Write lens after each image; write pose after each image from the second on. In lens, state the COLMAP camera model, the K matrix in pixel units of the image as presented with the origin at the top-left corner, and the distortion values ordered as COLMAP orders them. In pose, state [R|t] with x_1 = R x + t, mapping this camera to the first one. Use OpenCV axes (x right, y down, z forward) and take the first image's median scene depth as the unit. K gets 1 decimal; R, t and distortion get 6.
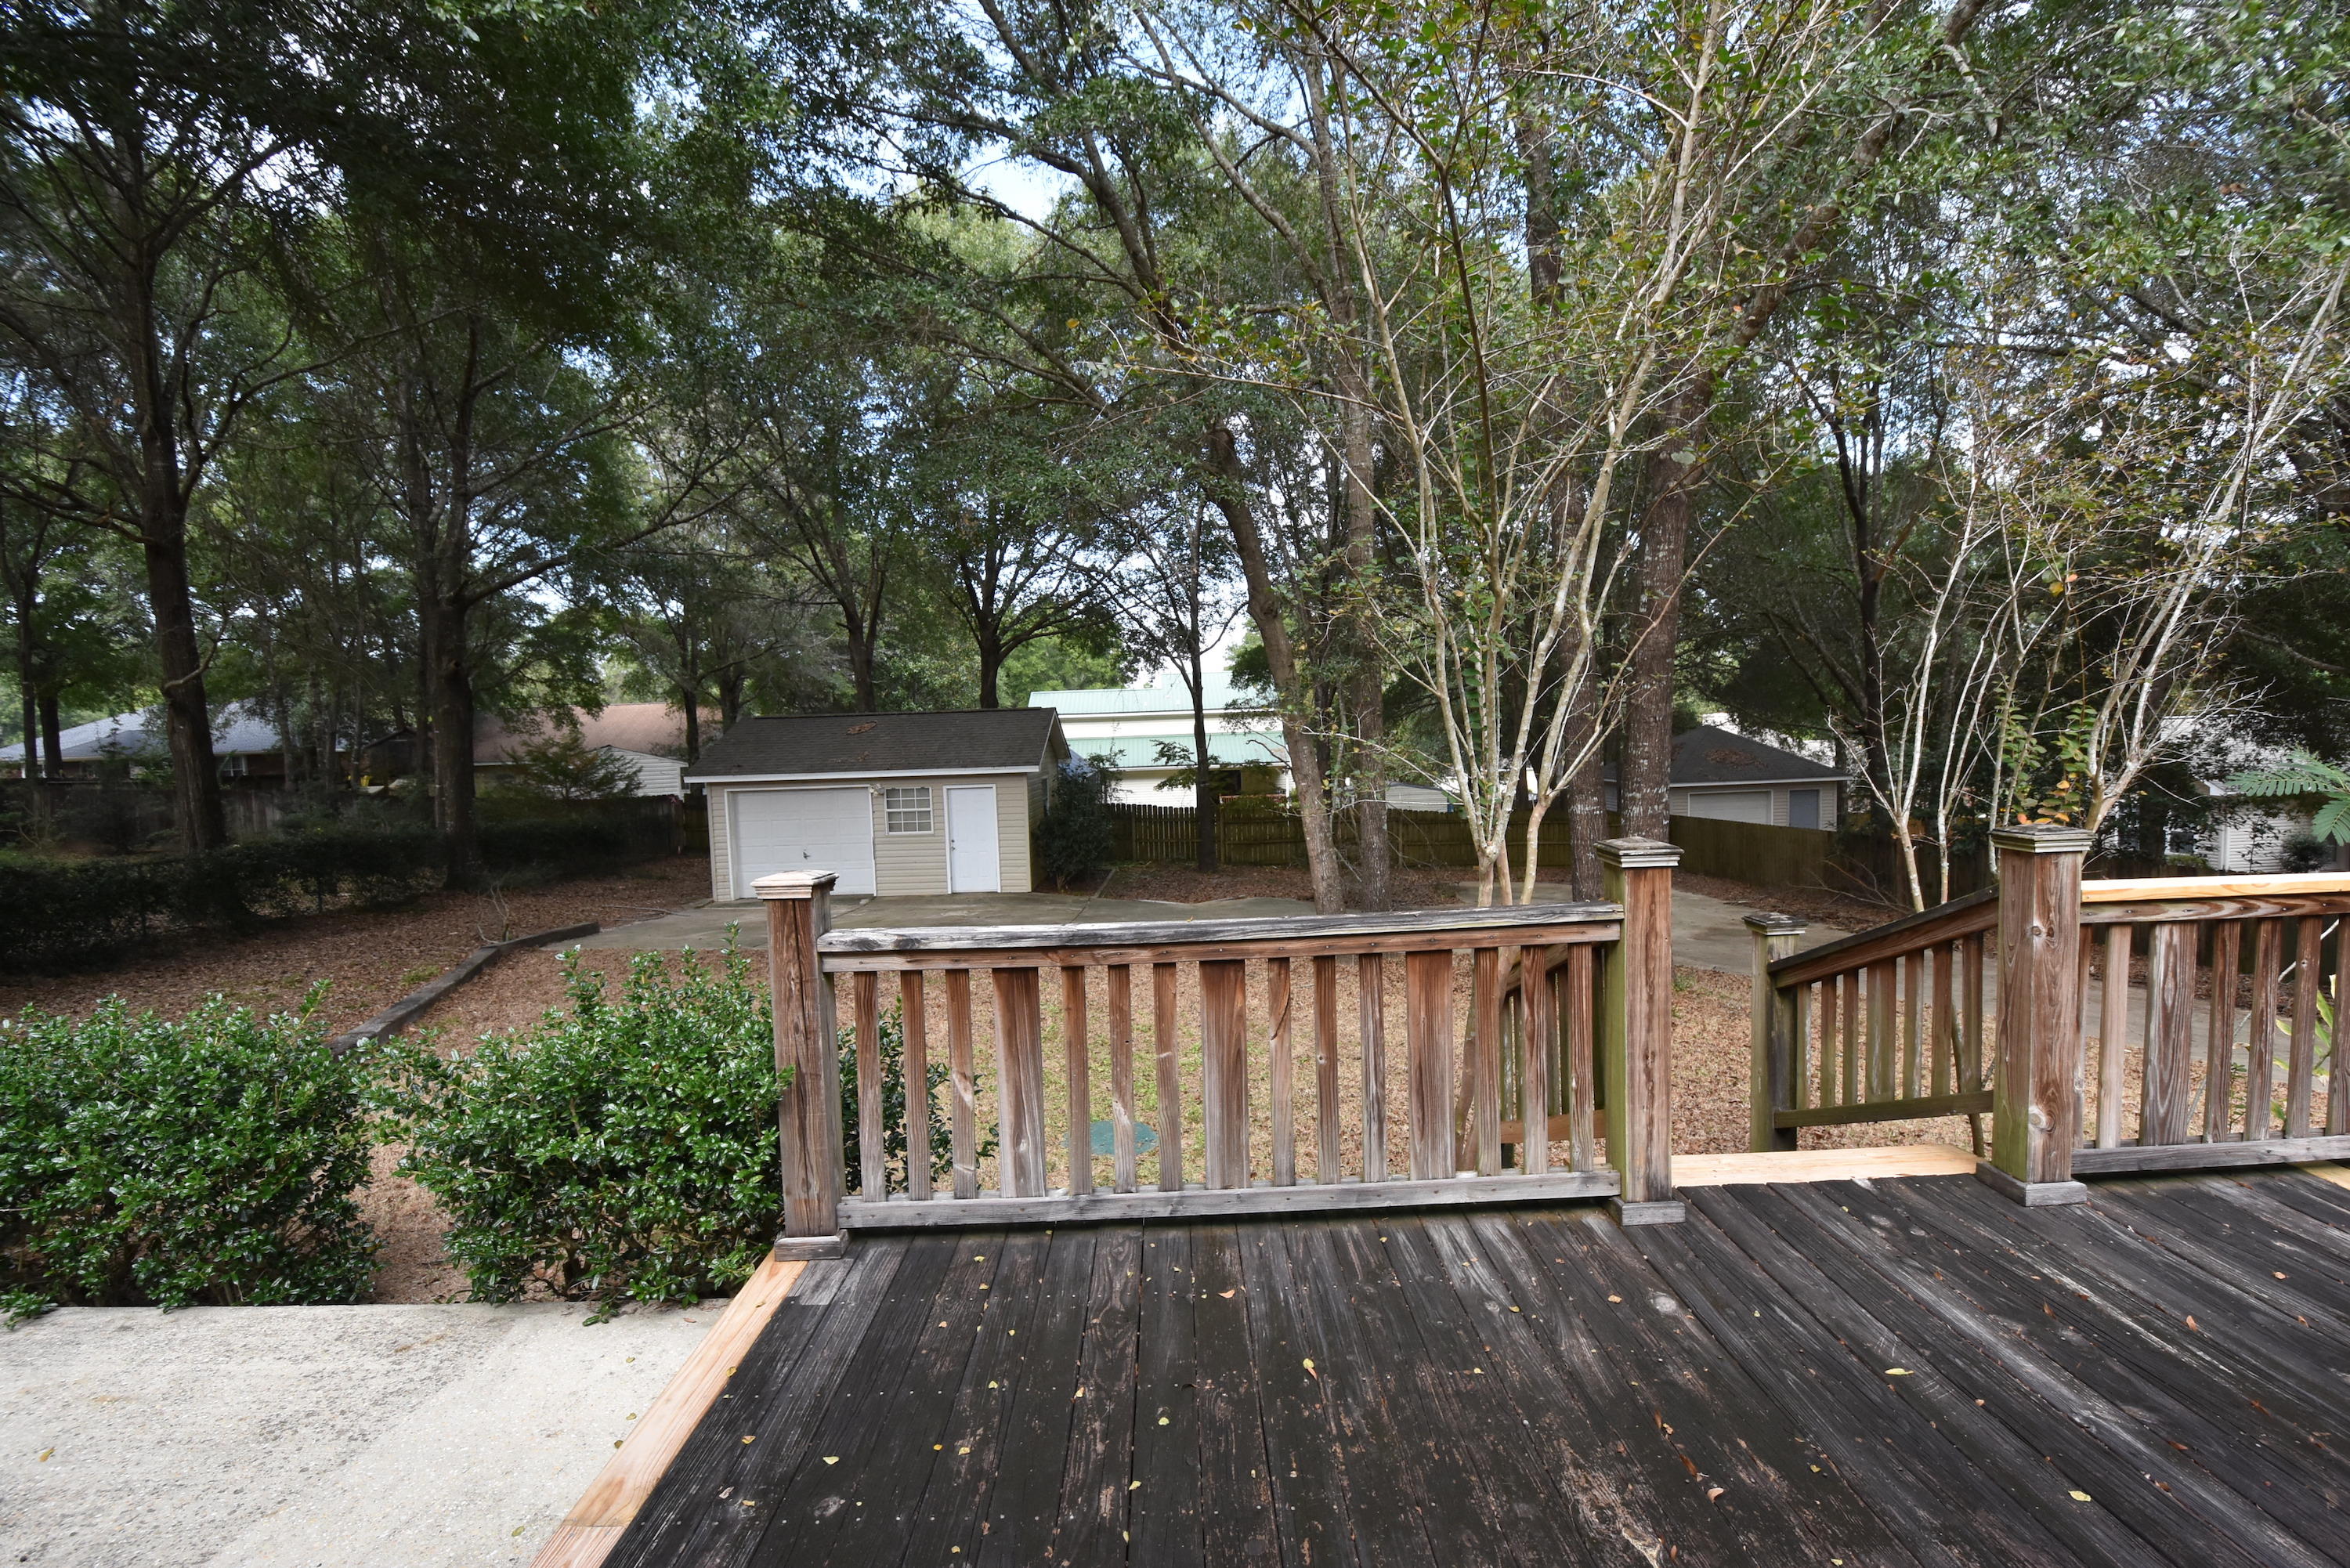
lens RADIAL K [[1026.3, 0, 1177.6], [0, 1026.3, 803.8], [0, 0, 1]] dist [0.019677, -0.025397]
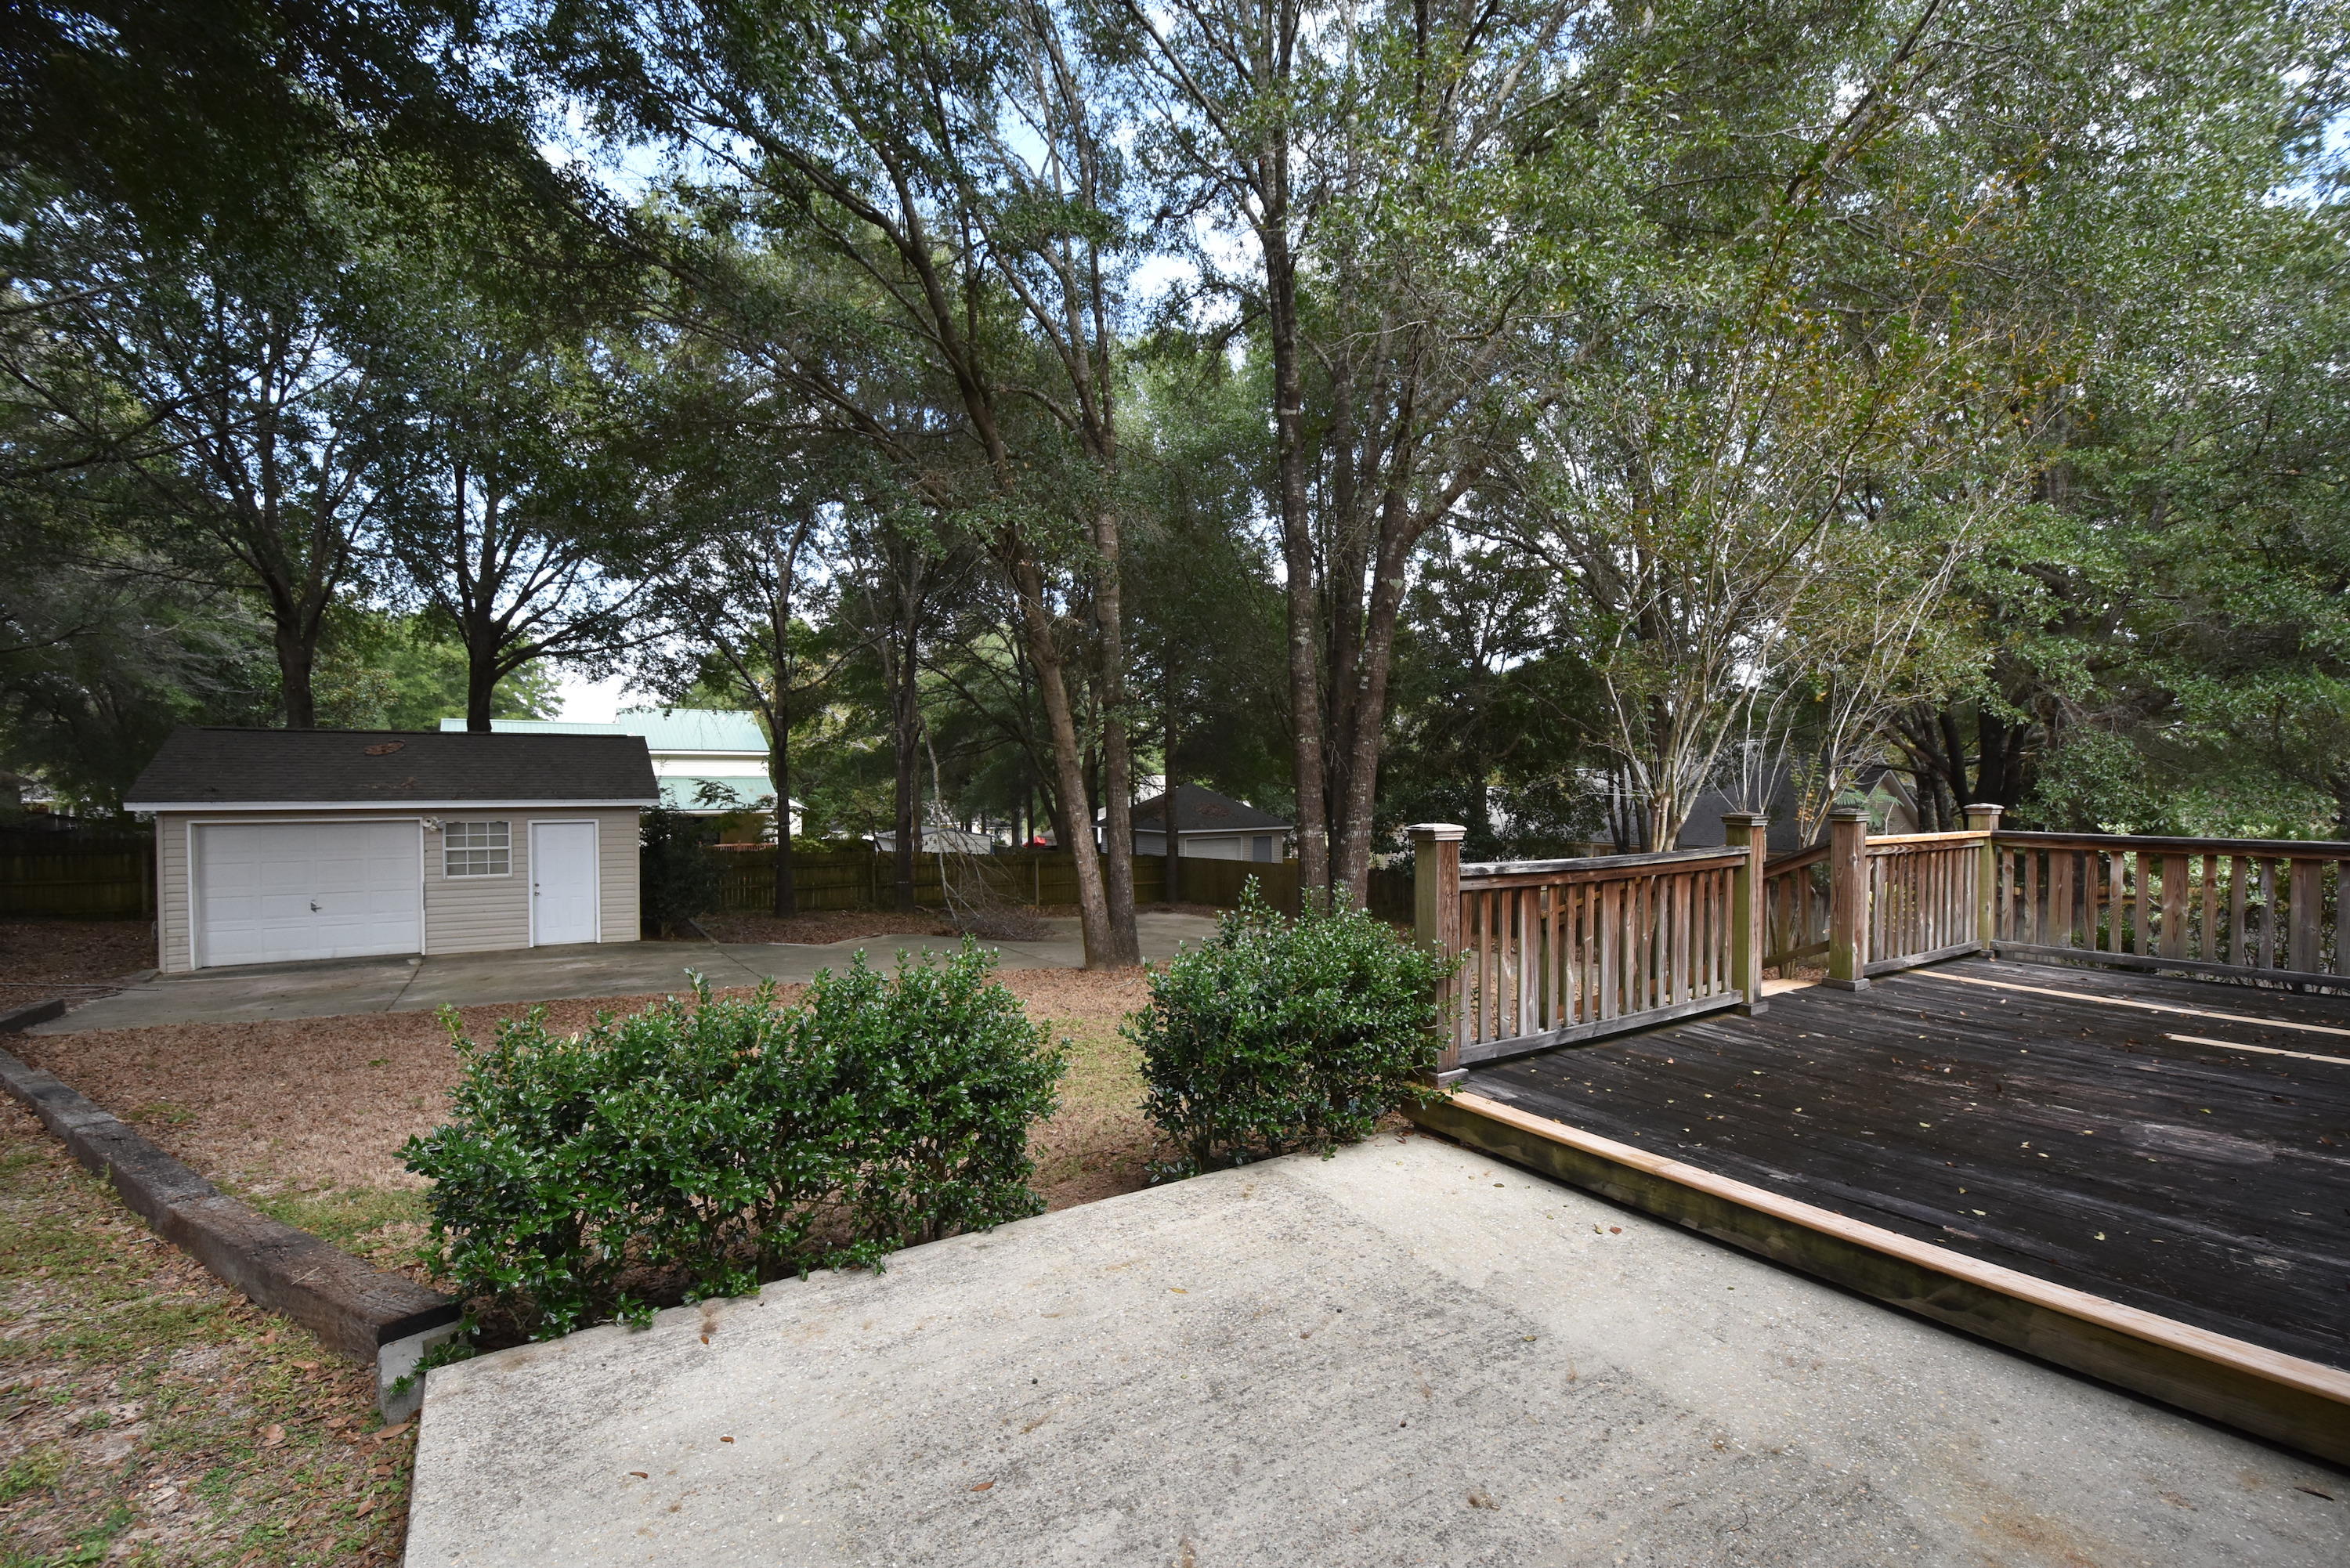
lens RADIAL K [[1026.3, 0, 1177.6], [0, 1026.3, 803.8], [0, 0, 1]] dist [0.019677, -0.025397]
pose [[0.842971, 0.022674, 0.537482, -0.665296], [0.006757, 0.998586, -0.052724, 0.050508], [-0.537917, 0.048076, 0.841626, -0.020948]]
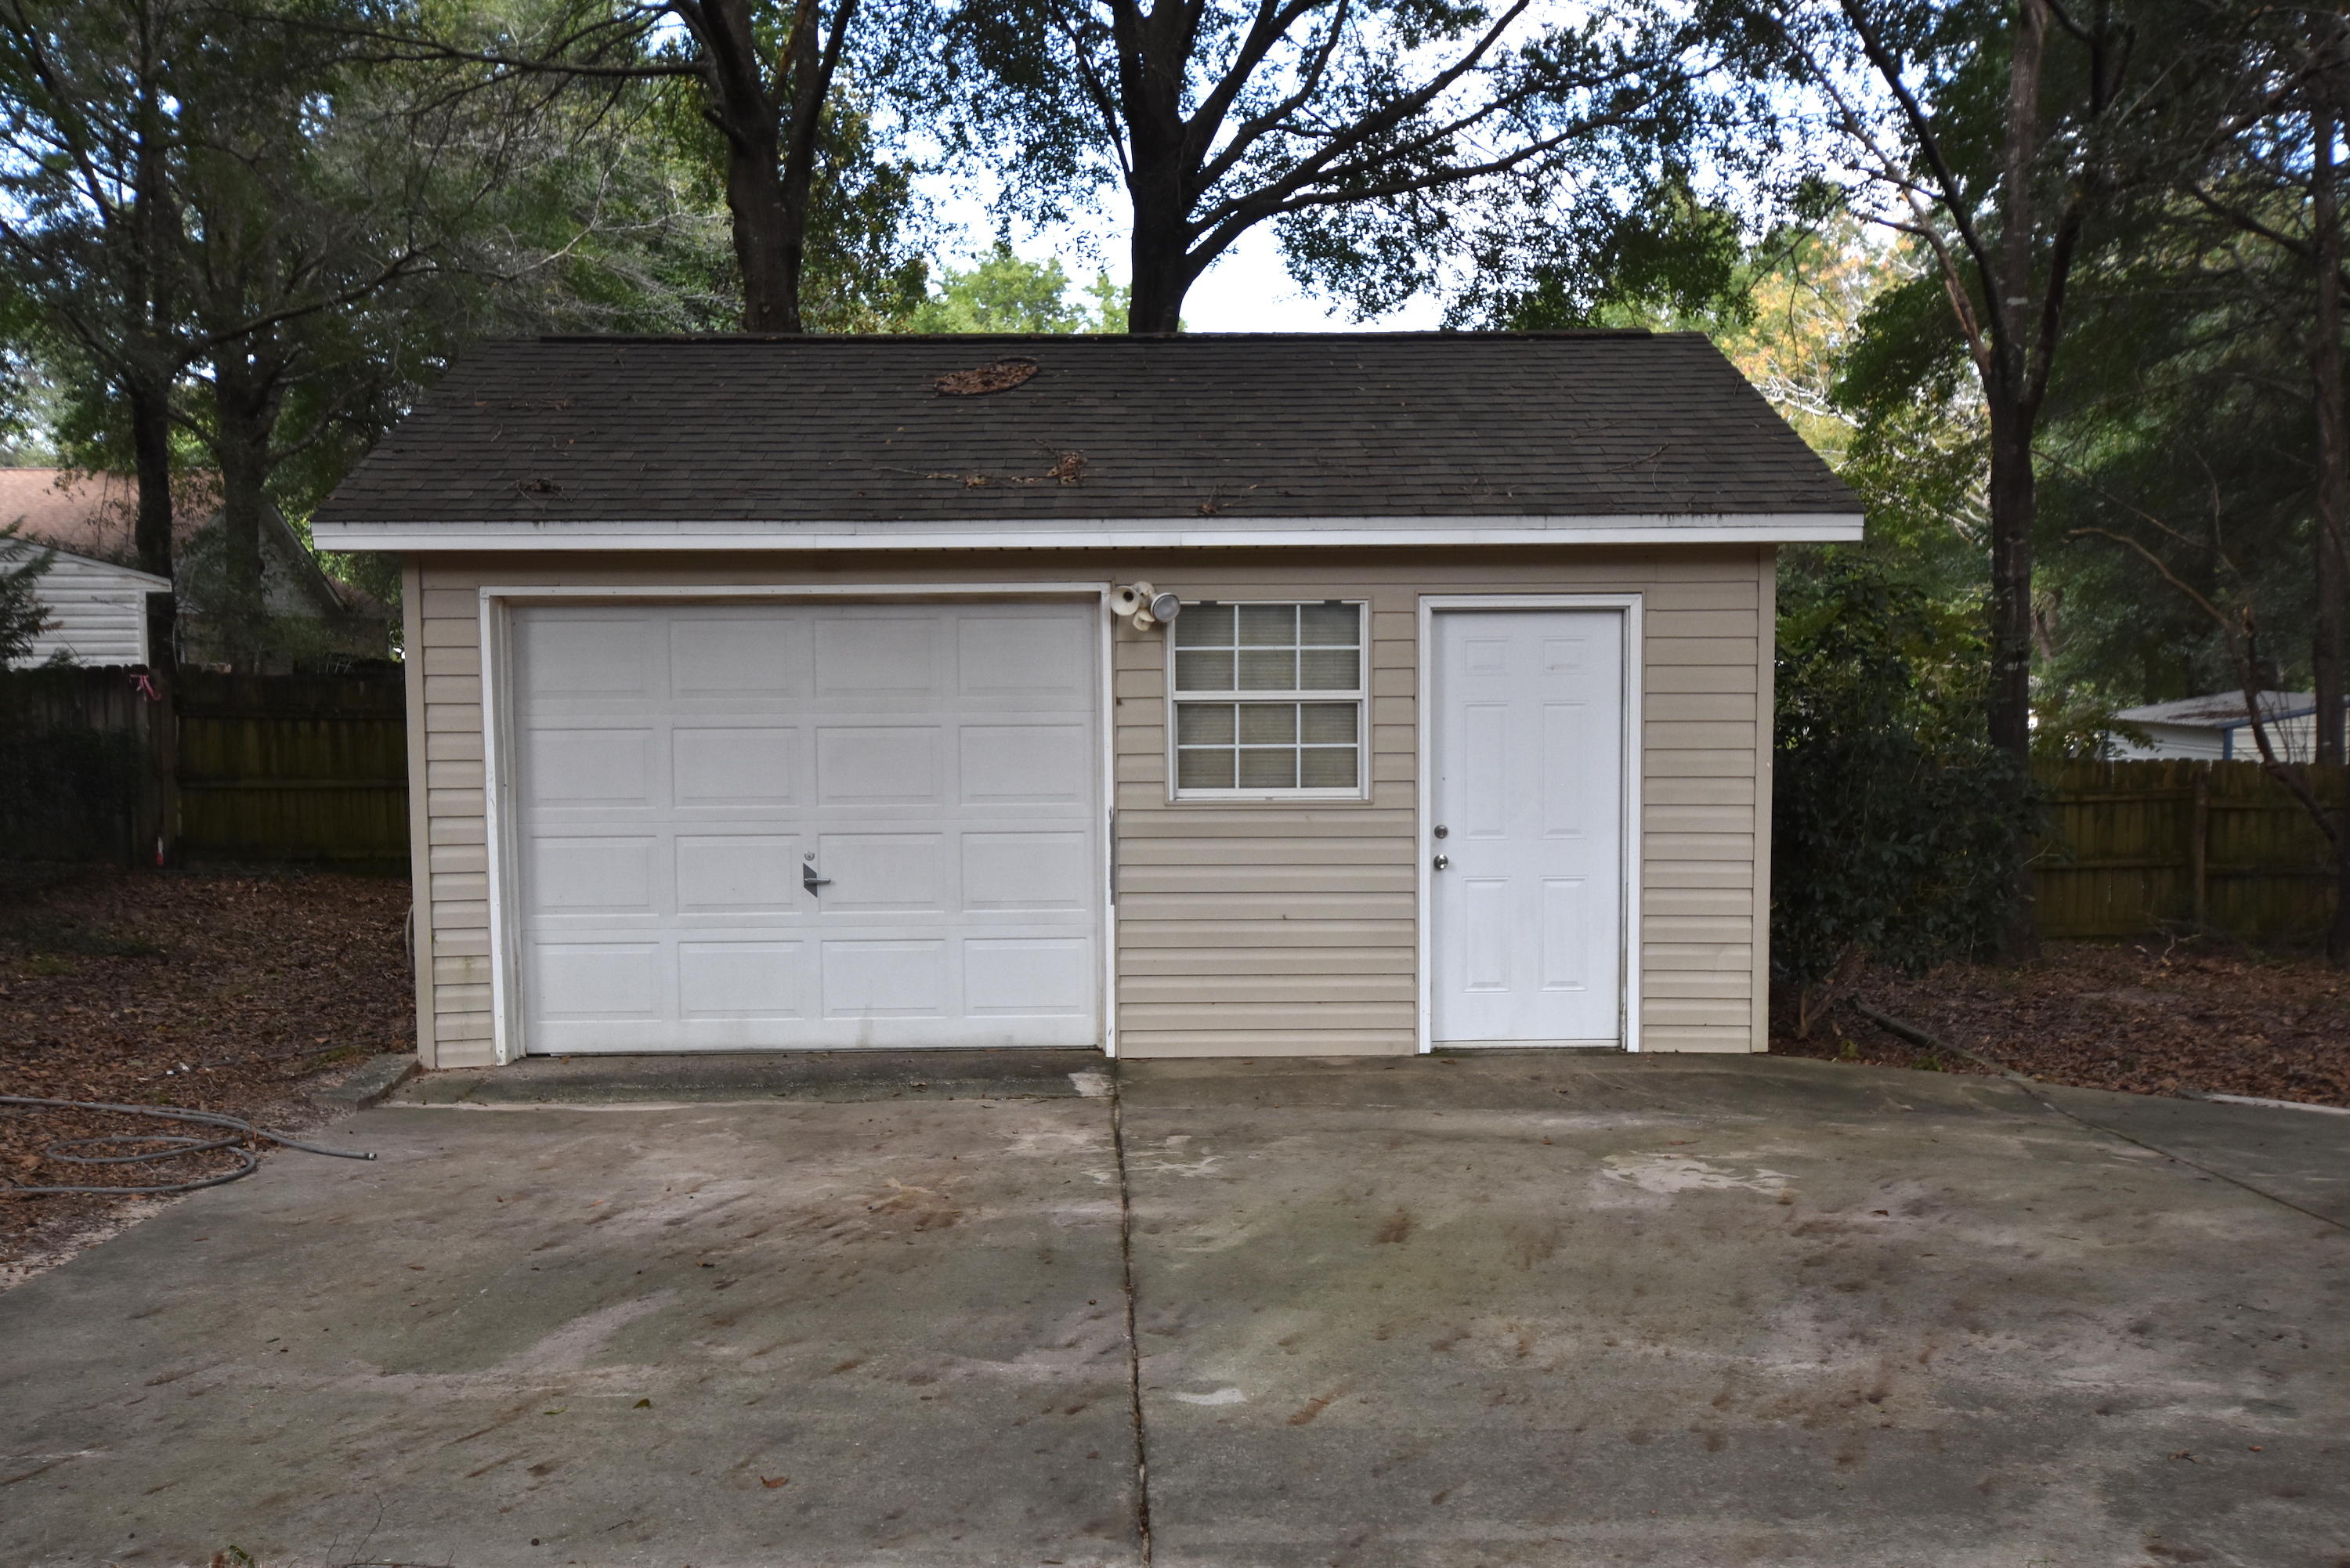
lens RADIAL K [[2147.2, 0, 1181.6], [0, 2147.2, 790.8], [0, 0, 1]] dist [0.038644, -0.014335]
pose [[0.998851, 0.022343, 0.042400, -0.859000], [-0.022304, 0.999750, -0.001413, 0.082640], [-0.042421, 0.000466, 0.999100, 1.443889]]
